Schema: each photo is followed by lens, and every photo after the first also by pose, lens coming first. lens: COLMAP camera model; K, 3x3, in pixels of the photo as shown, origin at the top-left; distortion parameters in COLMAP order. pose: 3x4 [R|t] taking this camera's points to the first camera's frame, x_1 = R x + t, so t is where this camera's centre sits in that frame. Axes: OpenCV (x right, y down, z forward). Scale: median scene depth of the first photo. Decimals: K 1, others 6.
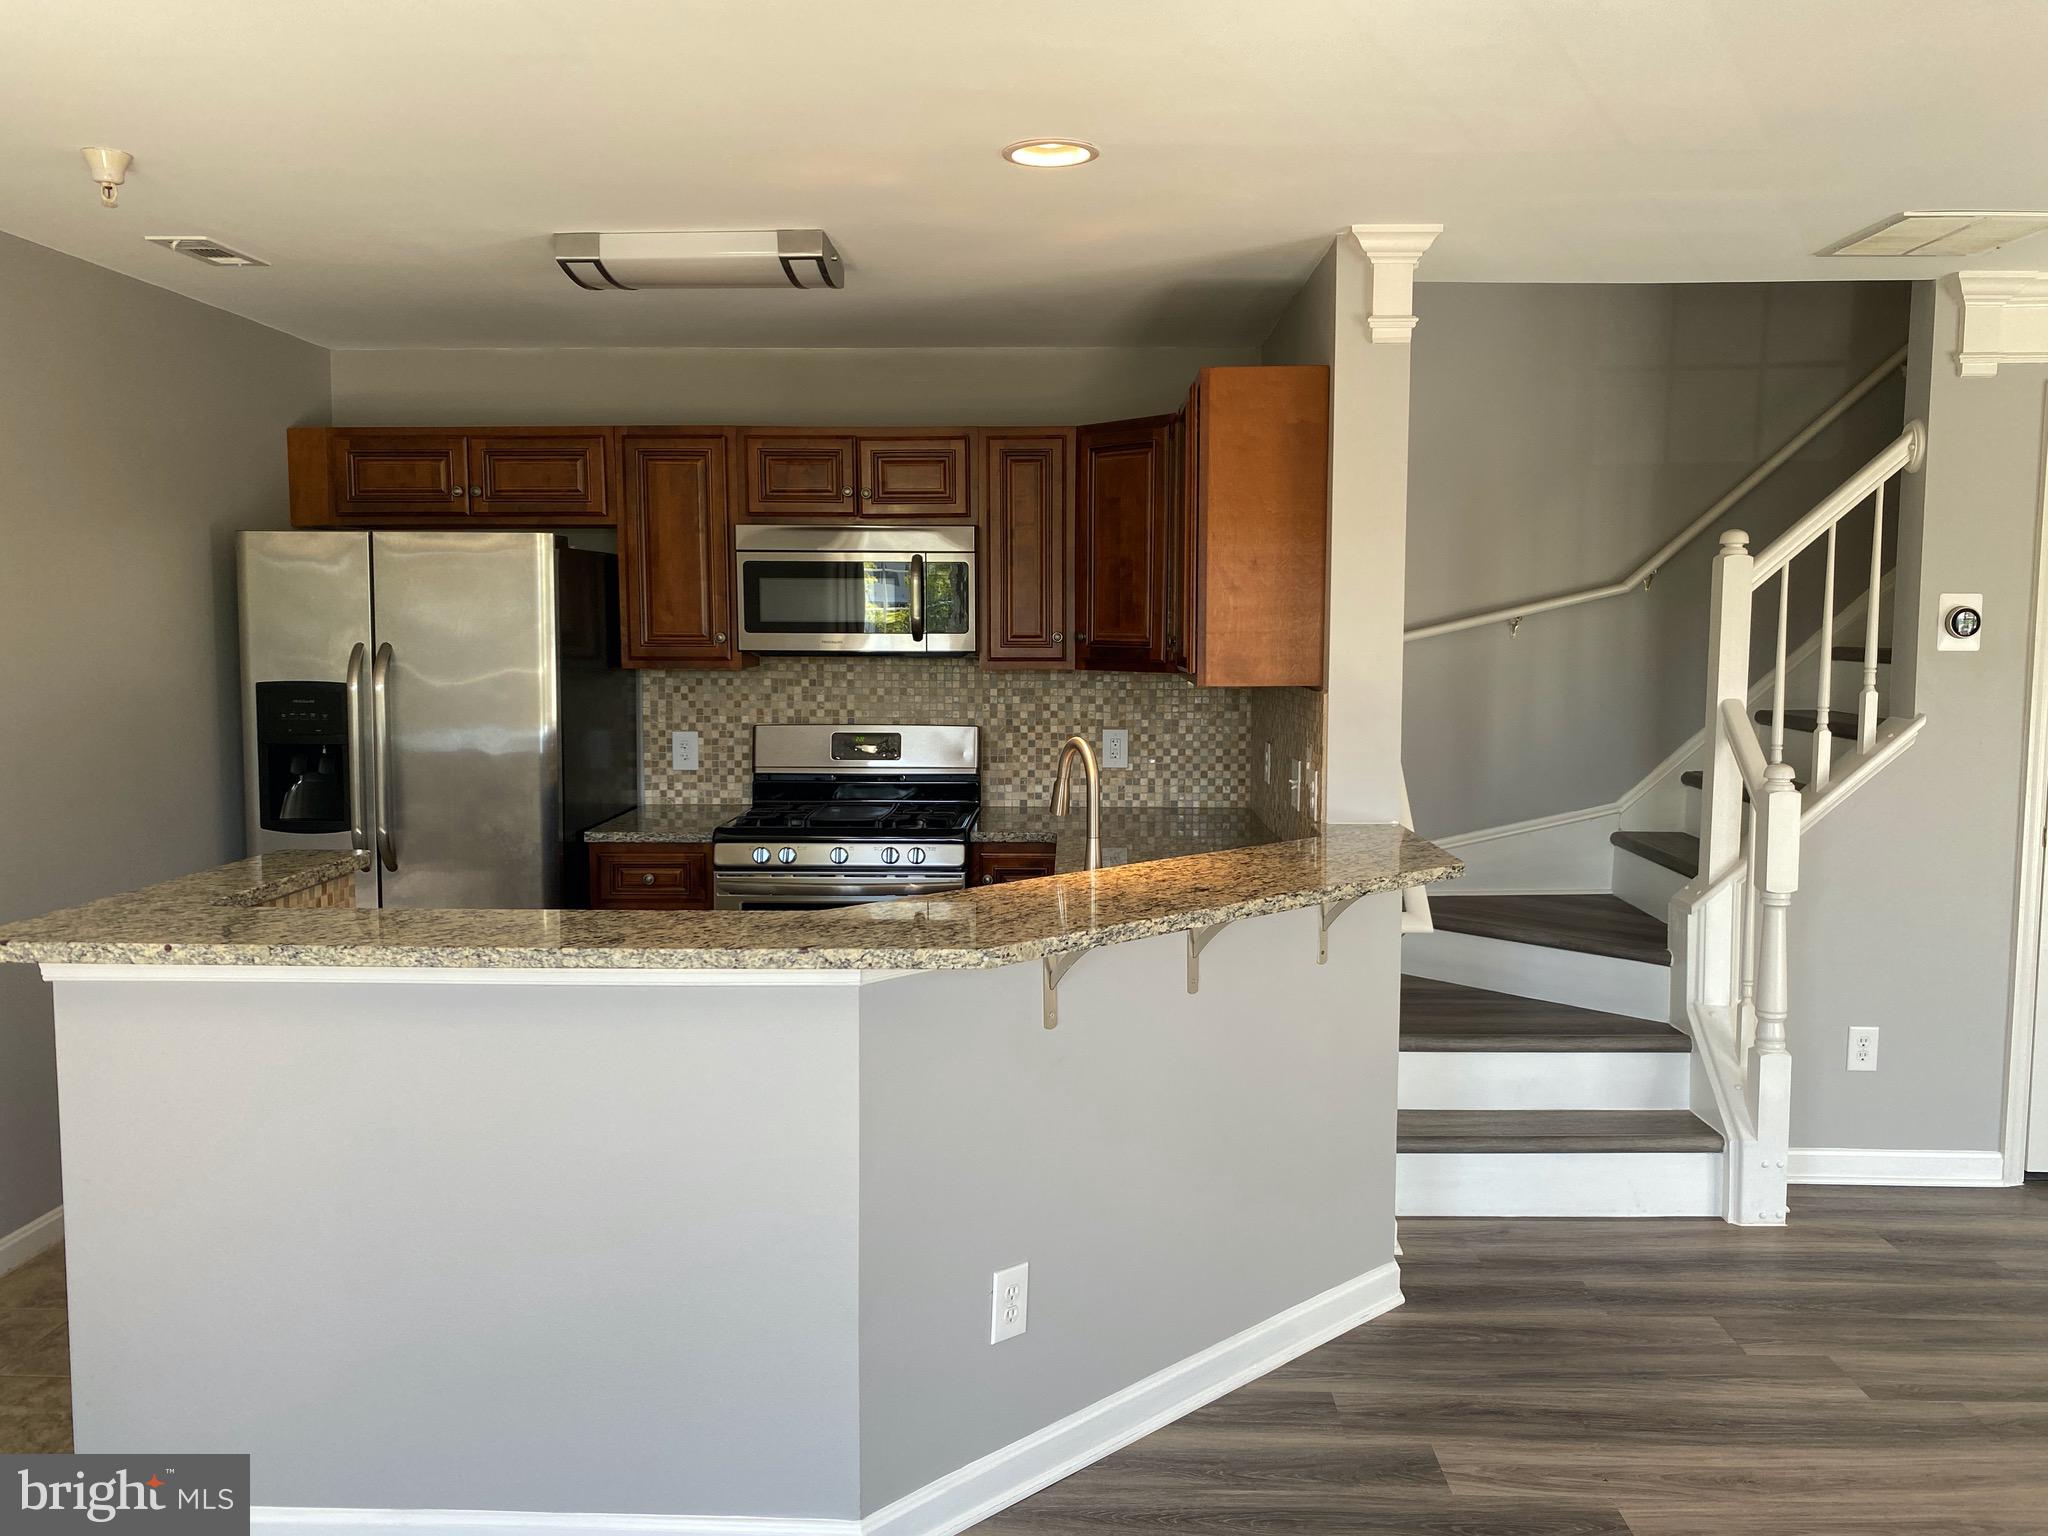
lens RADIAL K [[1547.1, 0, 1033.1], [0, 1547.1, 752.8], [0, 0, 1]] dist [0.043327, -0.051385]
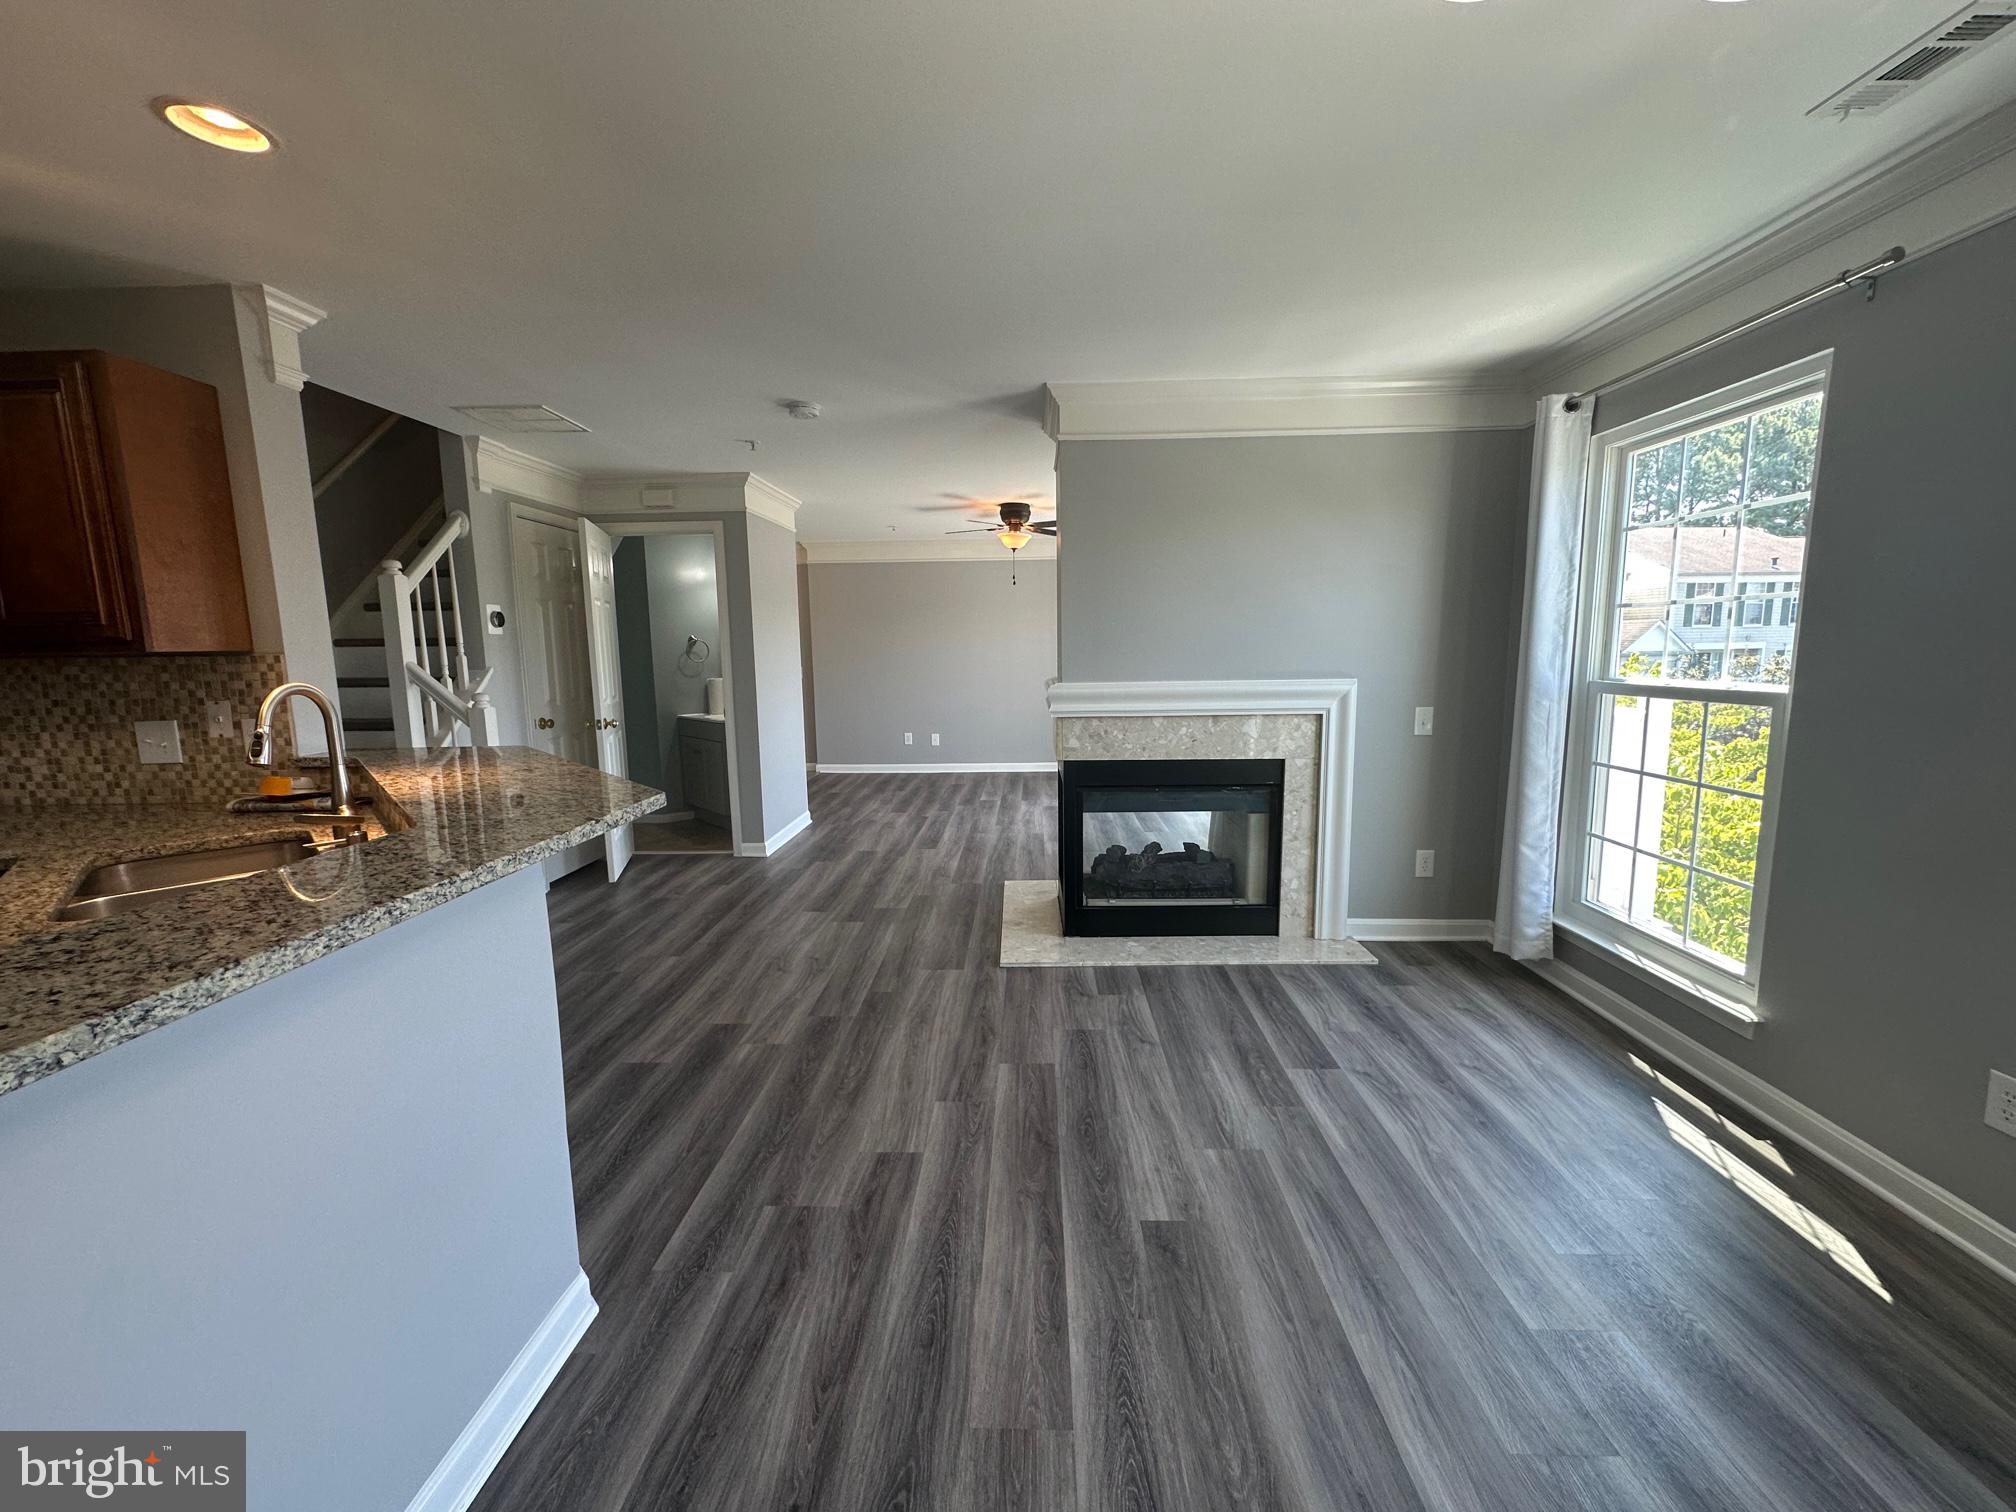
lens RADIAL K [[799.0, 0, 1006.1], [0, 799.0, 755.1], [0, 0, 1]] dist [-0.002993, -0.000219]
pose [[-0.004409, -0.134989, 0.990837, -0.395115], [0.098656, 0.985954, 0.134763, 0.011377], [-0.995112, 0.098347, 0.008971, 0.338755]]
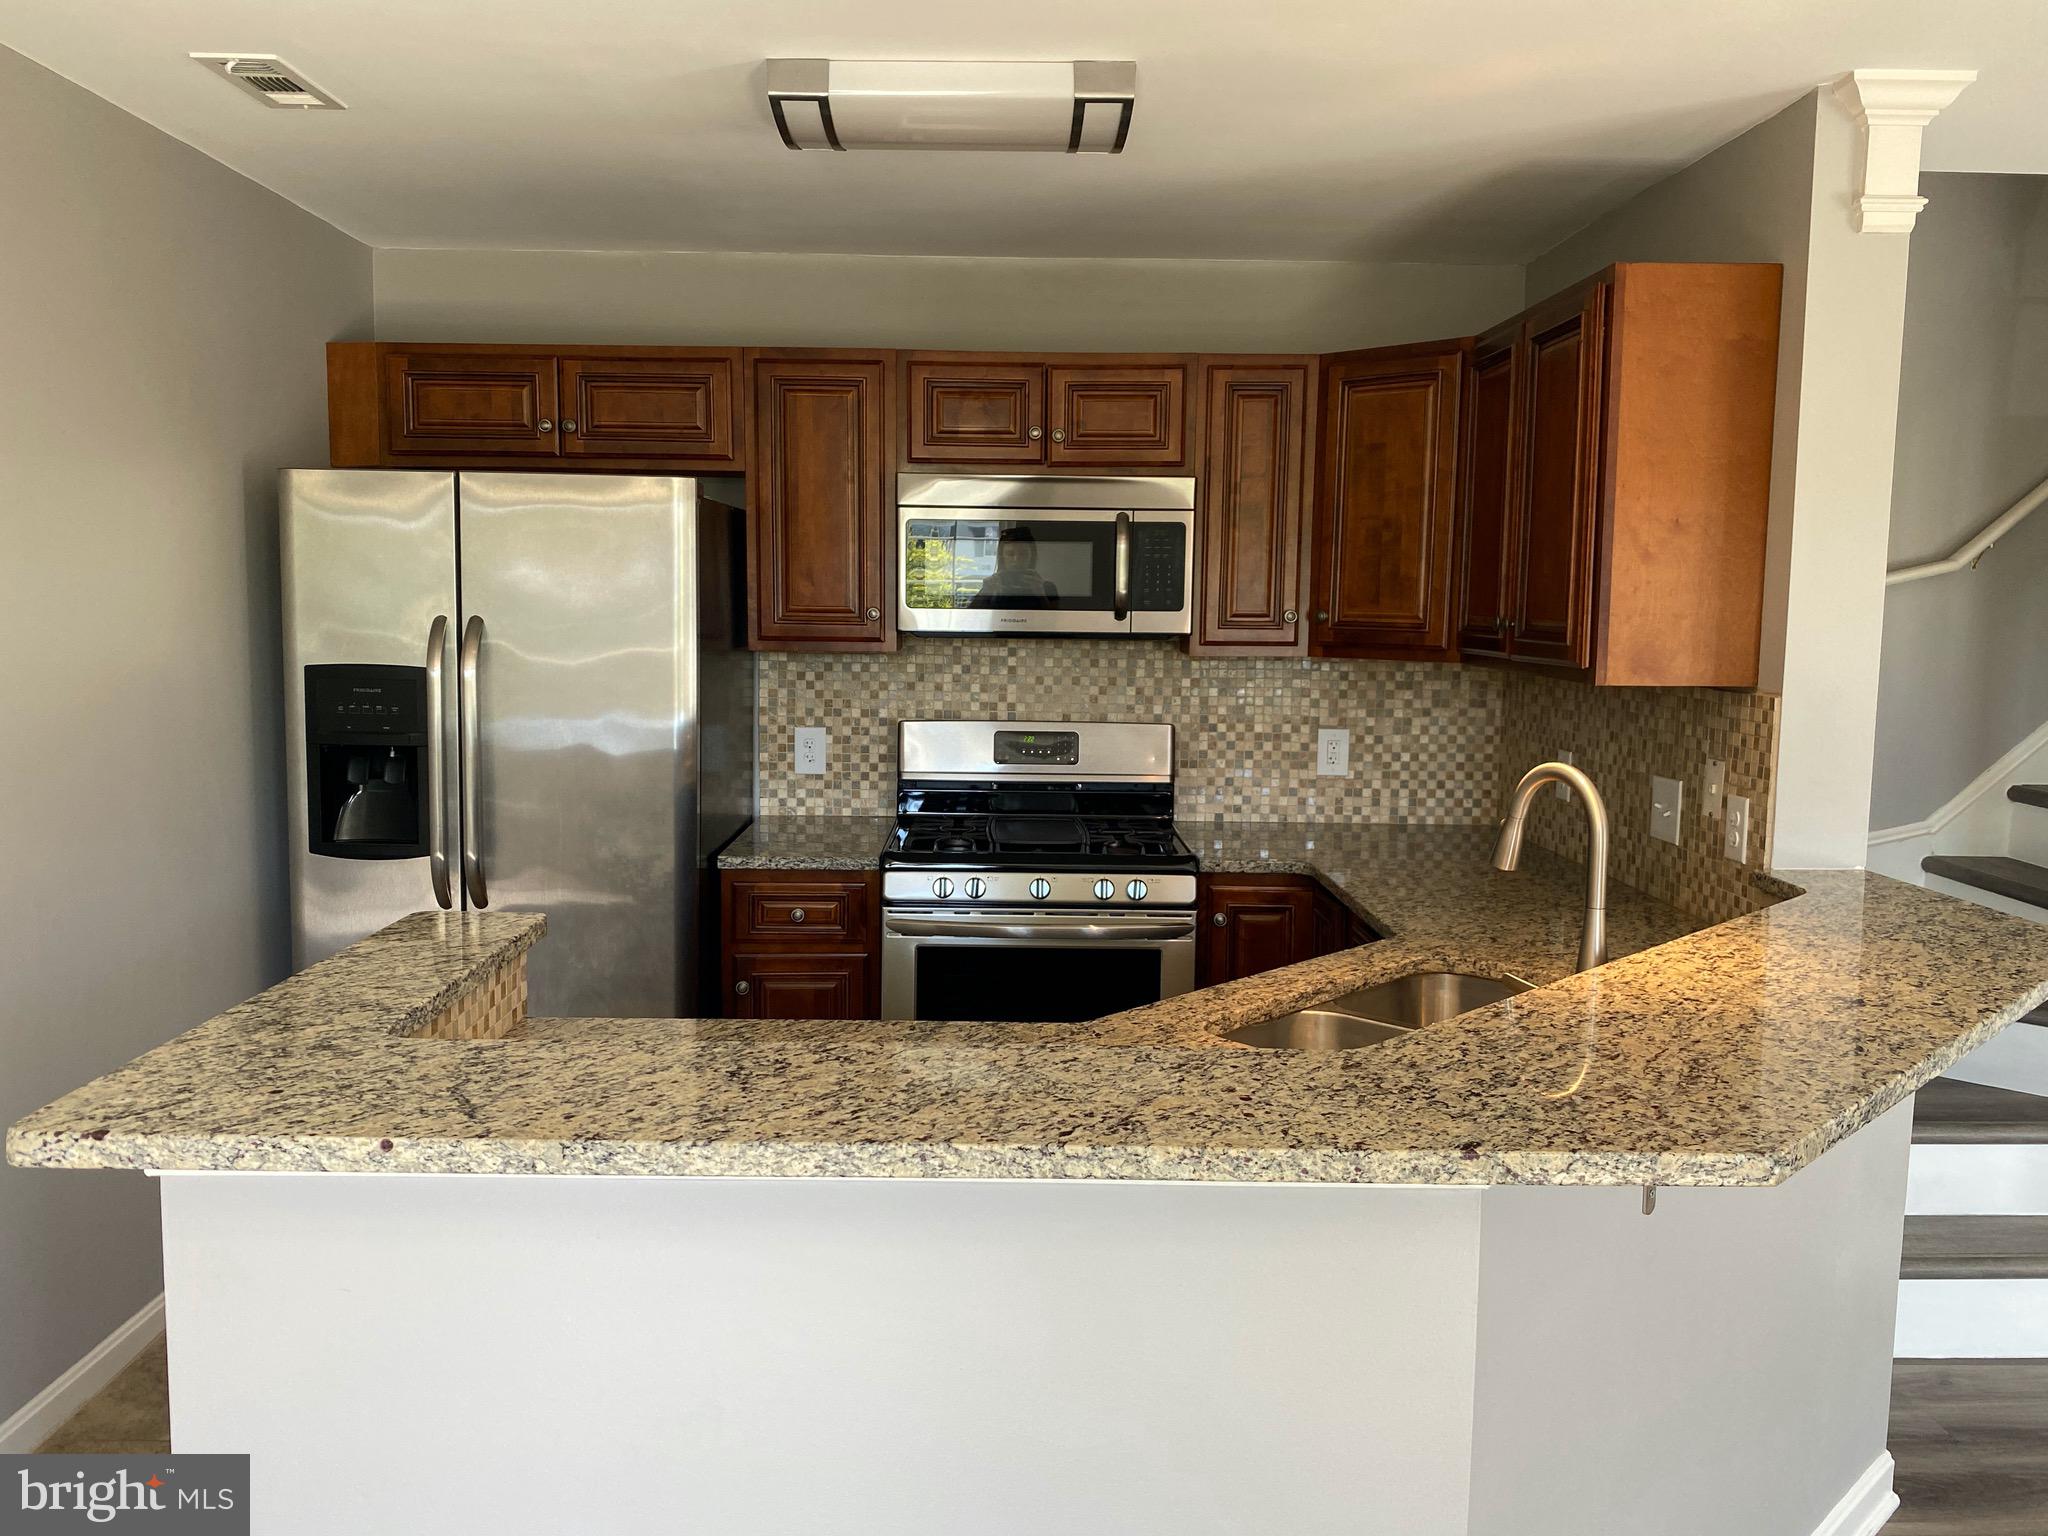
lens RADIAL K [[1547.1, 0, 1012.7], [0, 1547.1, 756.2], [0, 0, 1]] dist [0.043327, -0.051385]
pose [[0.999153, 0.007265, 0.040507, -0.178164], [-0.008048, 0.999783, 0.019207, -0.017769], [-0.040359, -0.019517, 0.998995, 0.211148]]
